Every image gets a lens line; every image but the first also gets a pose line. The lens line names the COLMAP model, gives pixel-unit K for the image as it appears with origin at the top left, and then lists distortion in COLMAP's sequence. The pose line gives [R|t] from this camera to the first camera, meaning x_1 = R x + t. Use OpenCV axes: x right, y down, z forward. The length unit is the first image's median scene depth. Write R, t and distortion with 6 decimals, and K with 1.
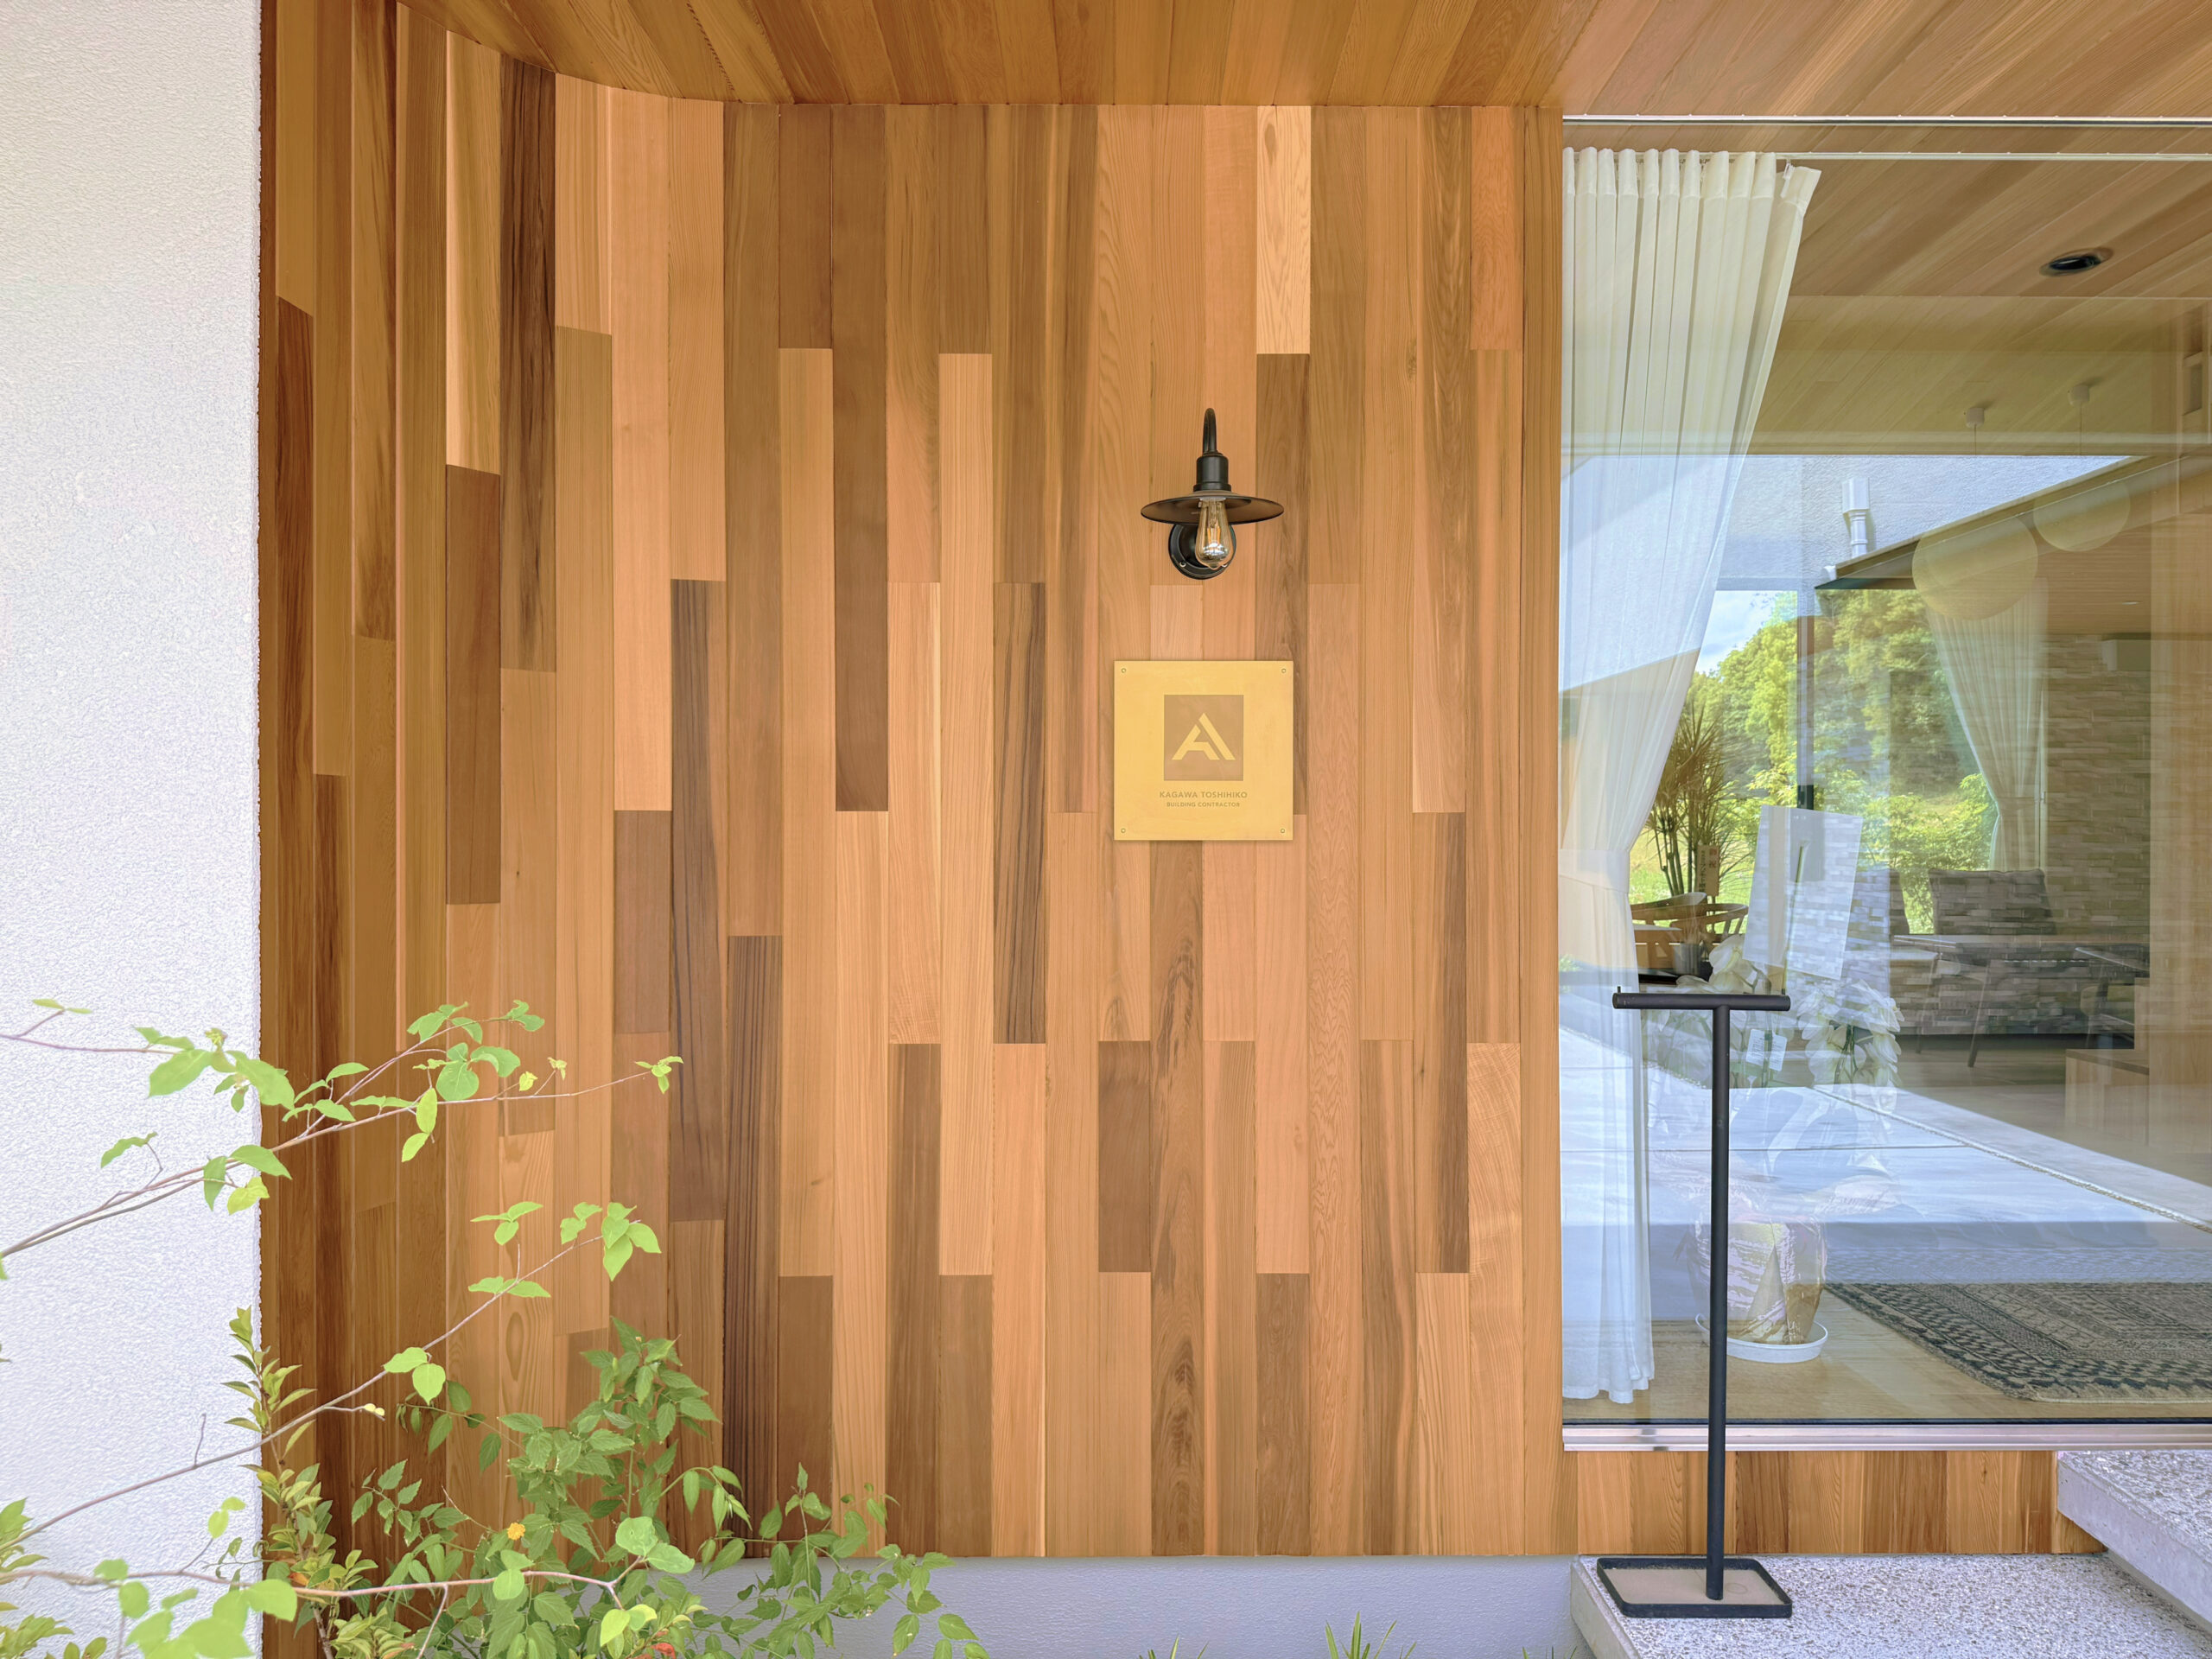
lens RADIAL K [[1554.3, 0, 1123.3], [0, 1554.3, 836.5], [0, 0, 1]] dist [0.040394, -0.048935]
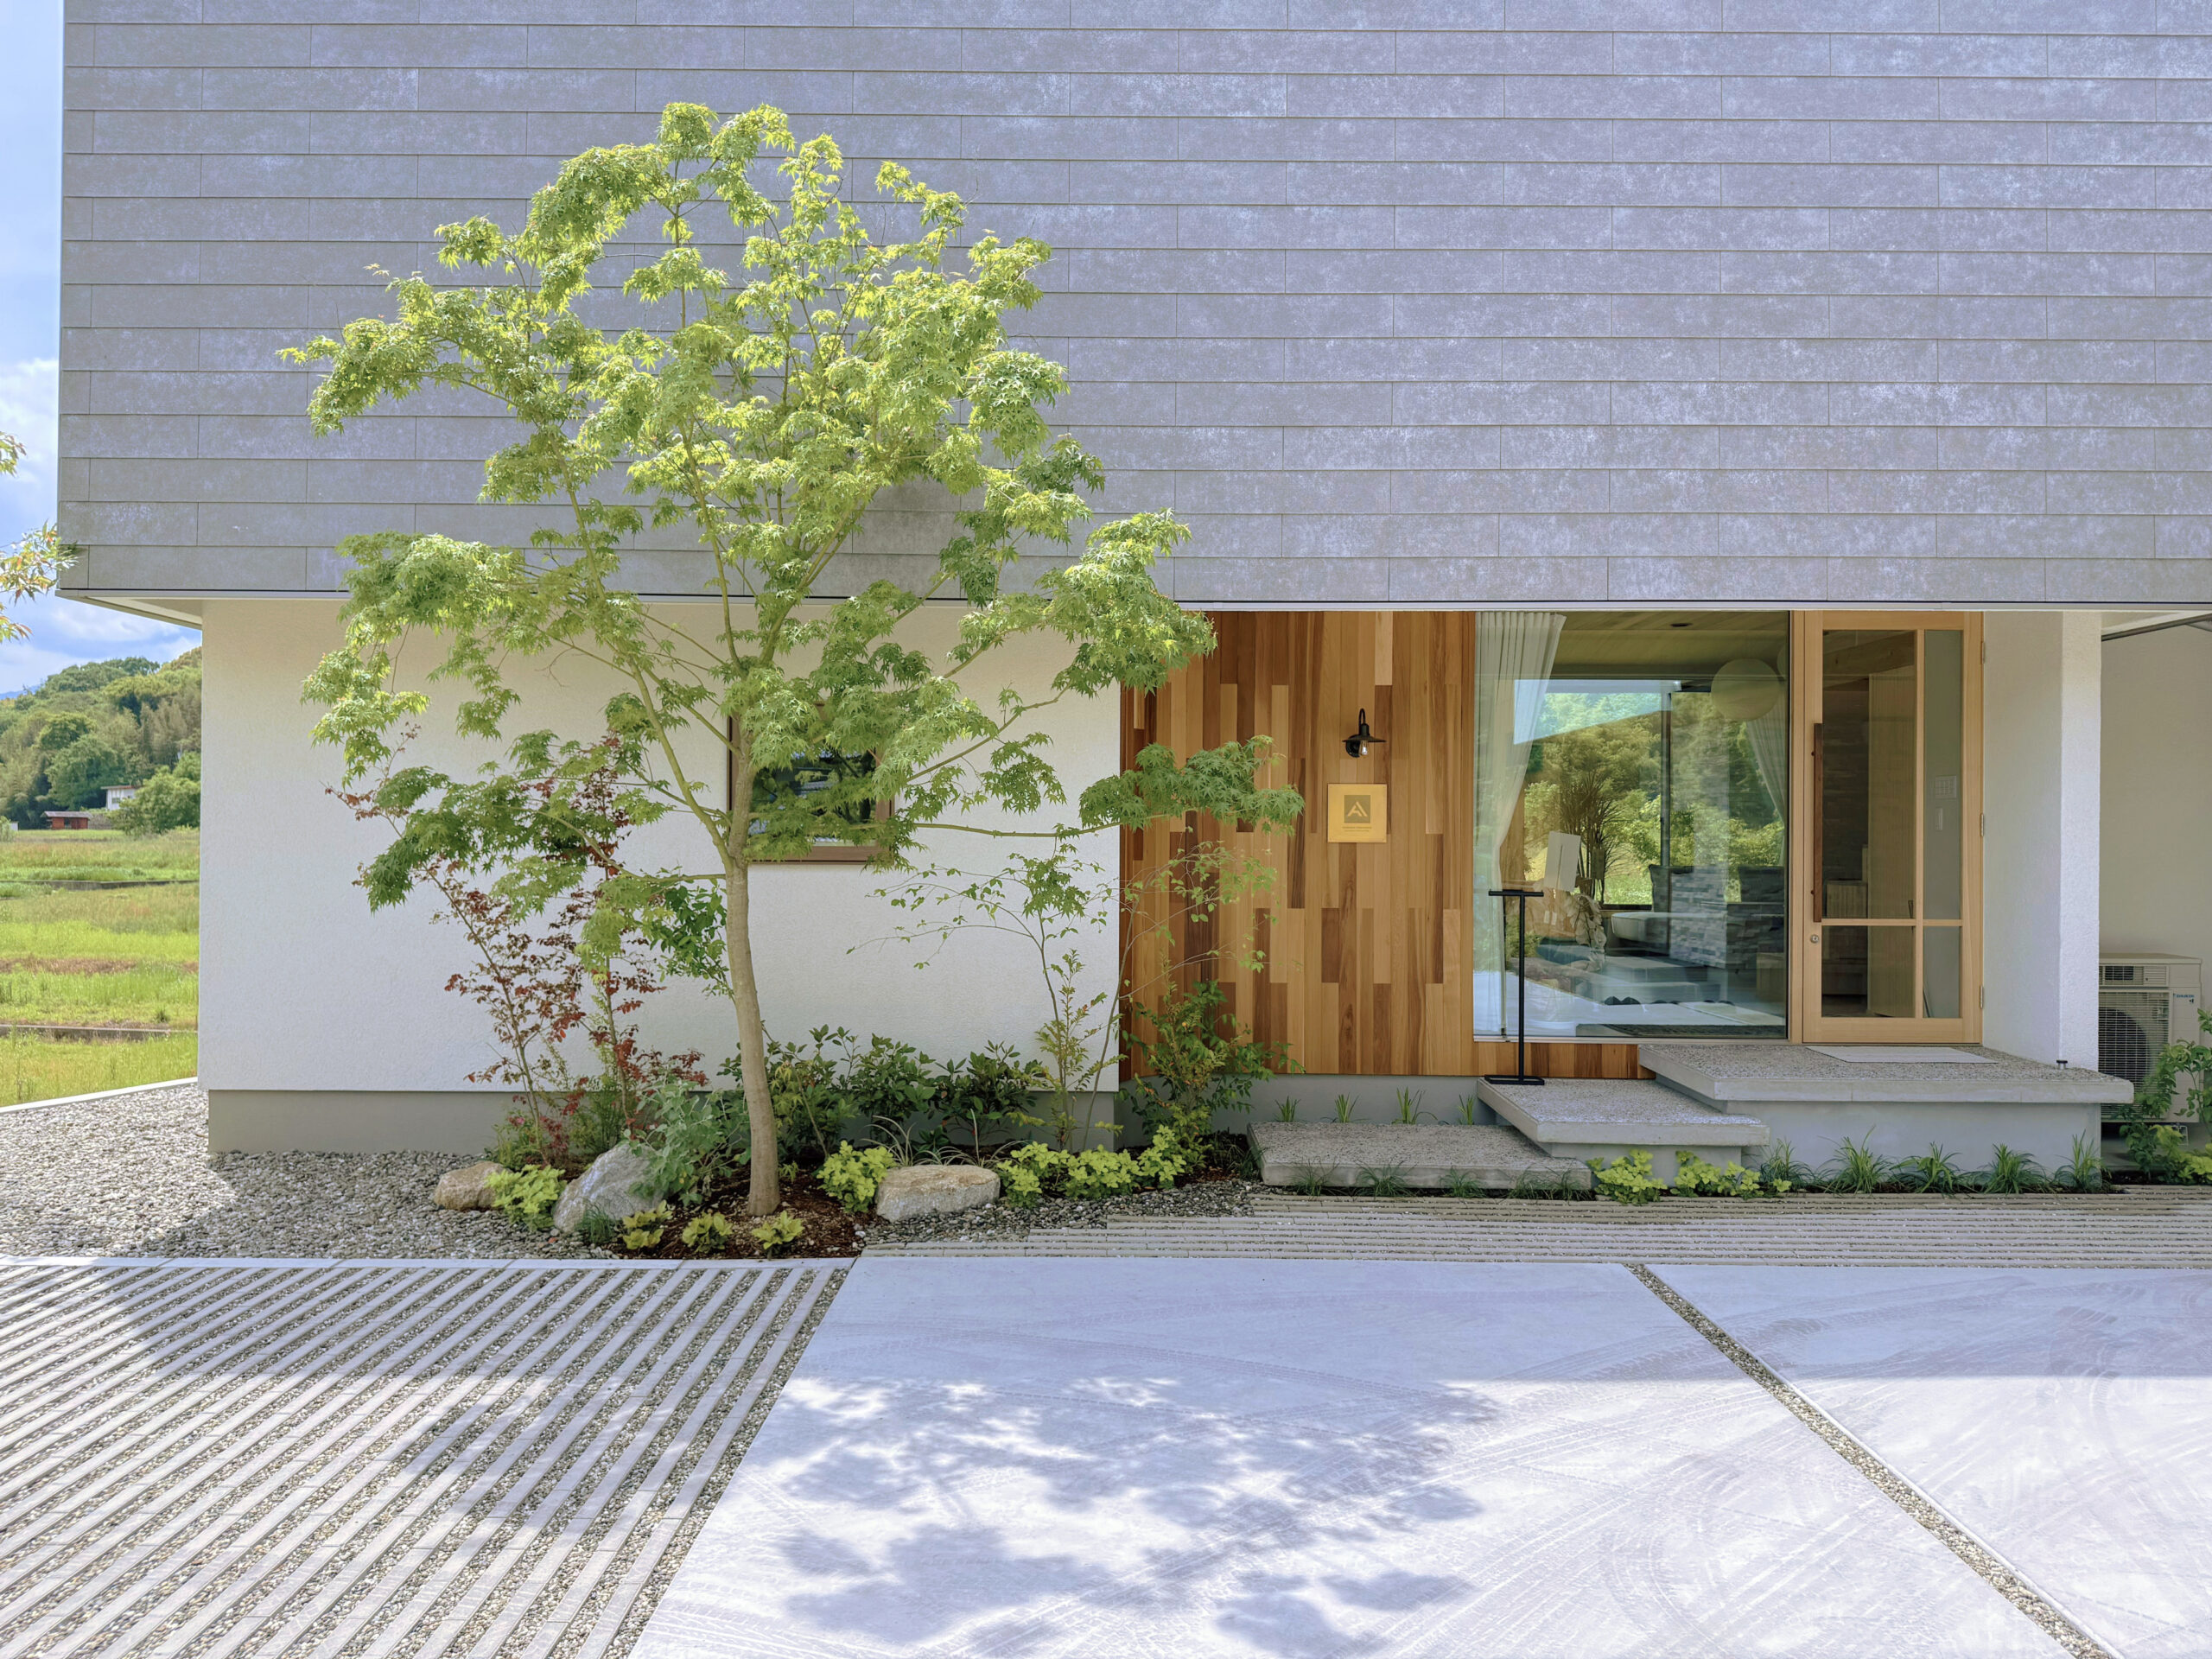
lens RADIAL K [[1542.9, 0, 1119.2], [0, 1542.9, 833.4], [0, 0, 1]] dist [0.074058, -0.101703]
pose [[0.999891, 0.004375, -0.014071, -0.374950], [-0.004471, 0.999967, -0.006774, 0.007459], [0.014041, 0.006836, 0.999878, -2.061701]]
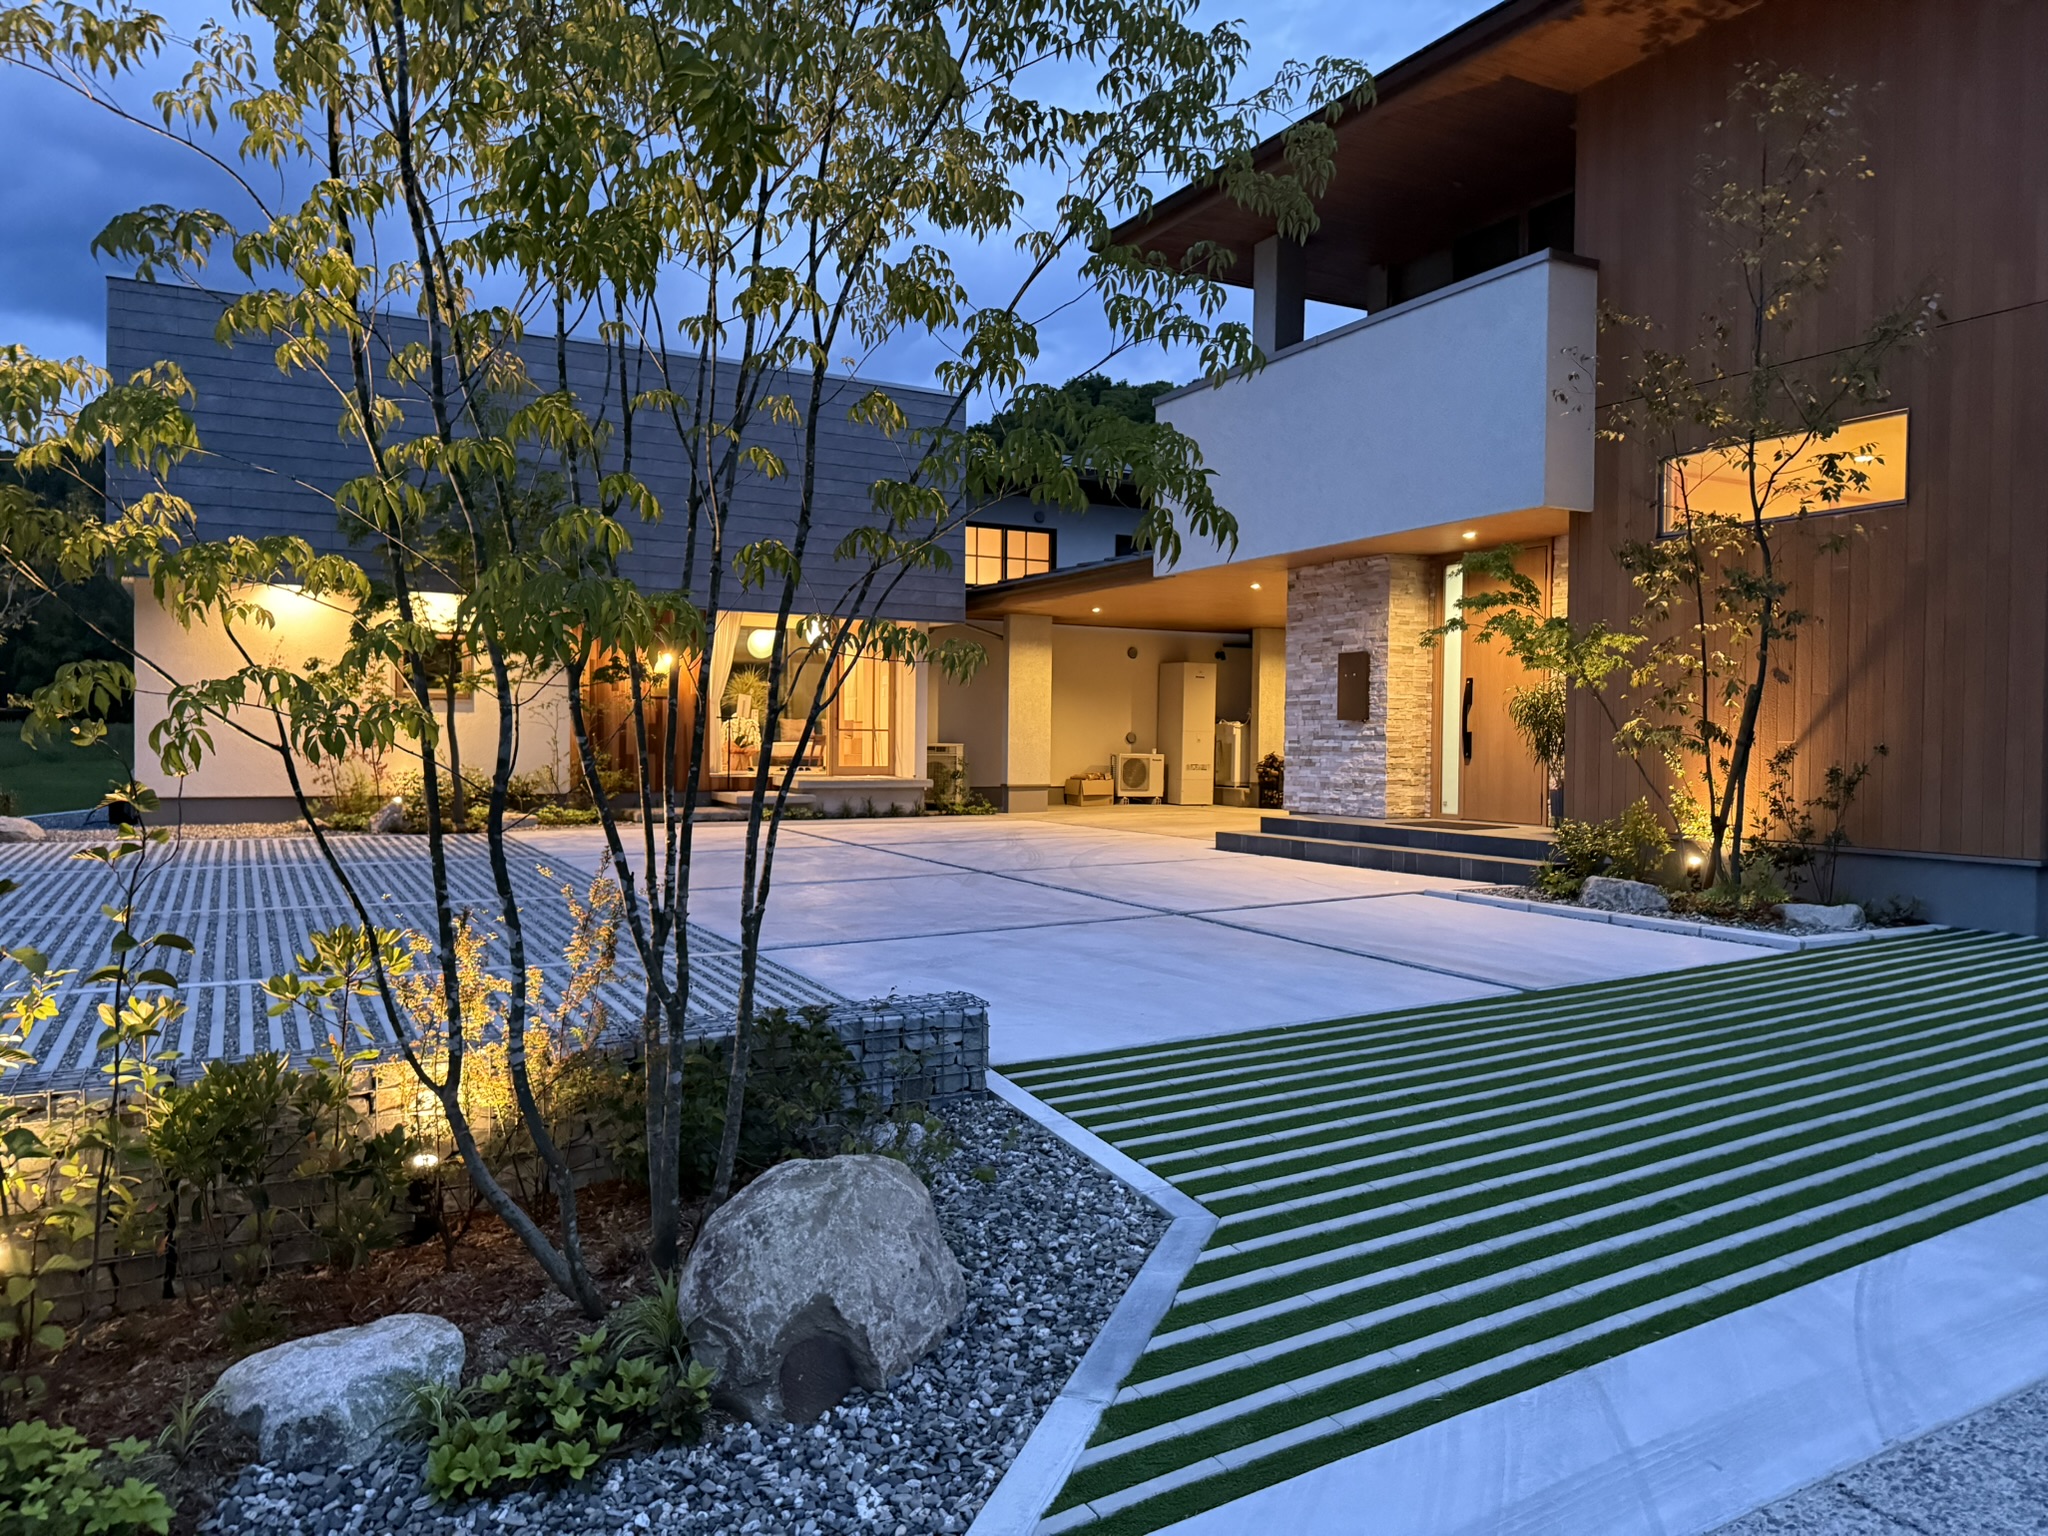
lens RADIAL K [[1421.7, 0, 1028.7], [0, 1421.7, 759.0], [0, 0, 1]] dist [0.096291, -0.140878]
pose [[0.885596, 0.000392, 0.464456, -1.588590], [-0.006223, 0.999920, 0.011023, 0.212971], [-0.464414, -0.012652, 0.885528, -5.964550]]
